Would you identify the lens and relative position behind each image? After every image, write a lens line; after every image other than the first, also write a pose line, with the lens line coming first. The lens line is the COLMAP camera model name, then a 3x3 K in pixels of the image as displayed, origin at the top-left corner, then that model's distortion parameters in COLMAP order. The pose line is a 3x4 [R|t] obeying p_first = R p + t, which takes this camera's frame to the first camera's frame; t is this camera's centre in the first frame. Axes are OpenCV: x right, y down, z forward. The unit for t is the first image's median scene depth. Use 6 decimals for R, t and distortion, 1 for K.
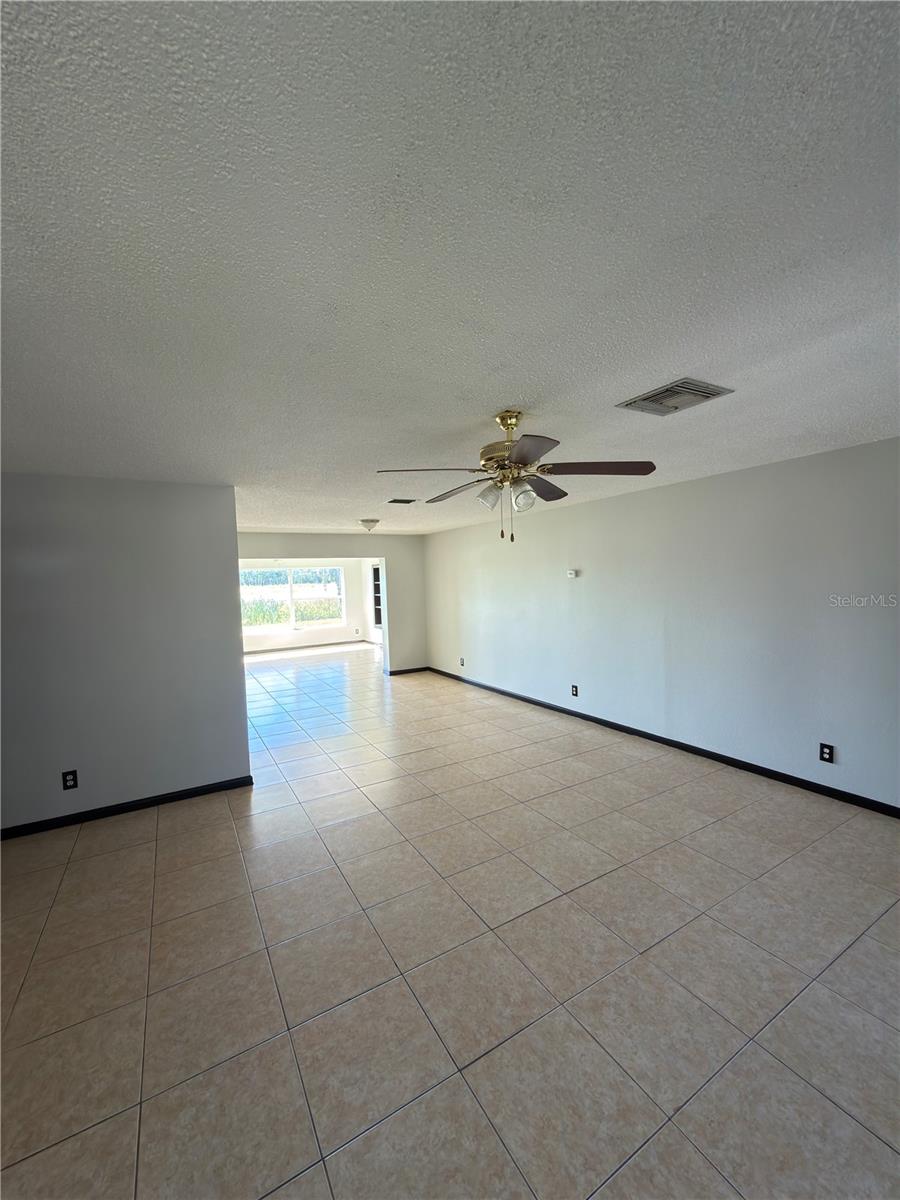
lens RADIAL K [[478.7, 0, 449.5], [0, 478.7, 597.1], [0, 0, 1]] dist [-0.000359, 0.000309]
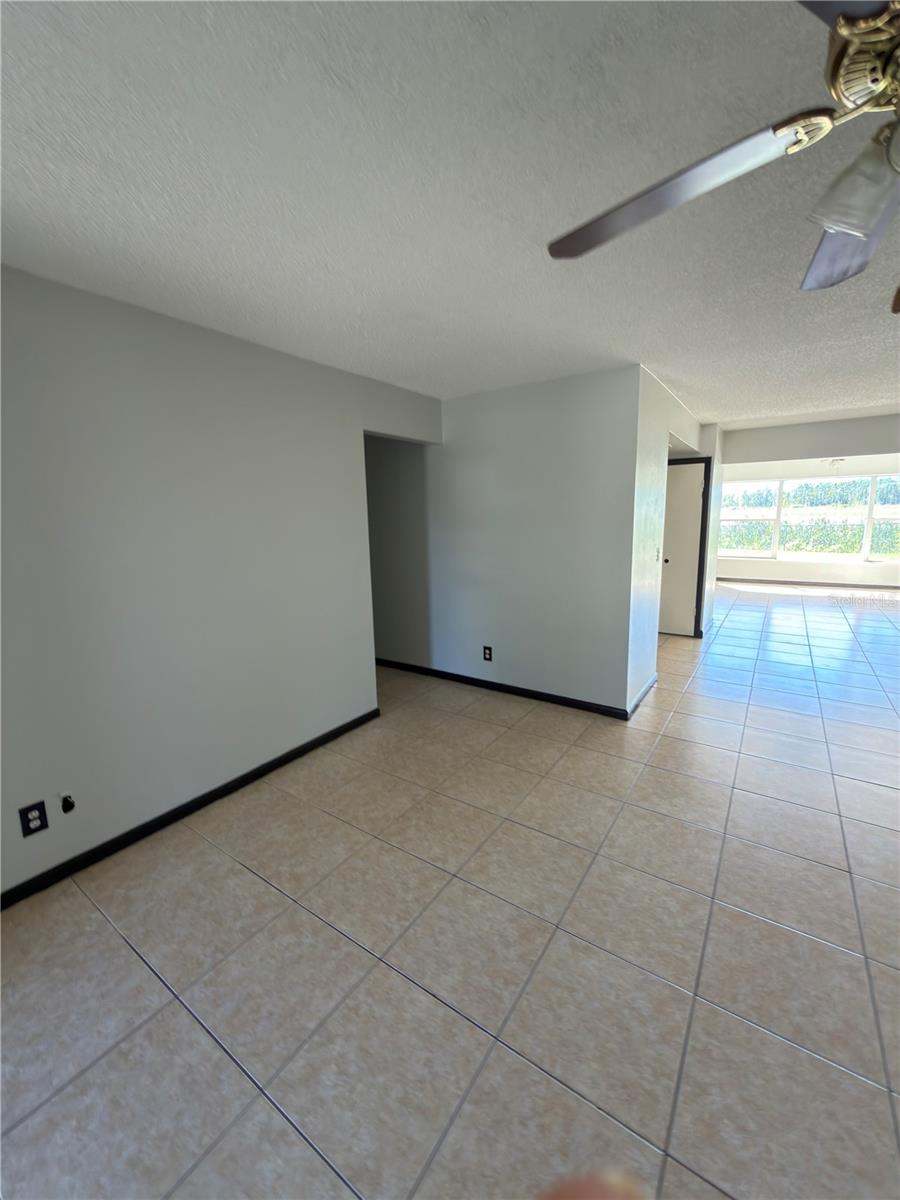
lens RADIAL K [[470.2, 0, 462.6], [0, 470.2, 596.2], [0, 0, 1]] dist [0.001196, 0.000336]
pose [[0.425584, 0.178541, -0.887131, 0.306848], [-0.027969, 0.982470, 0.184312, 0.012637], [0.904486, -0.053628, 0.423117, 0.557356]]
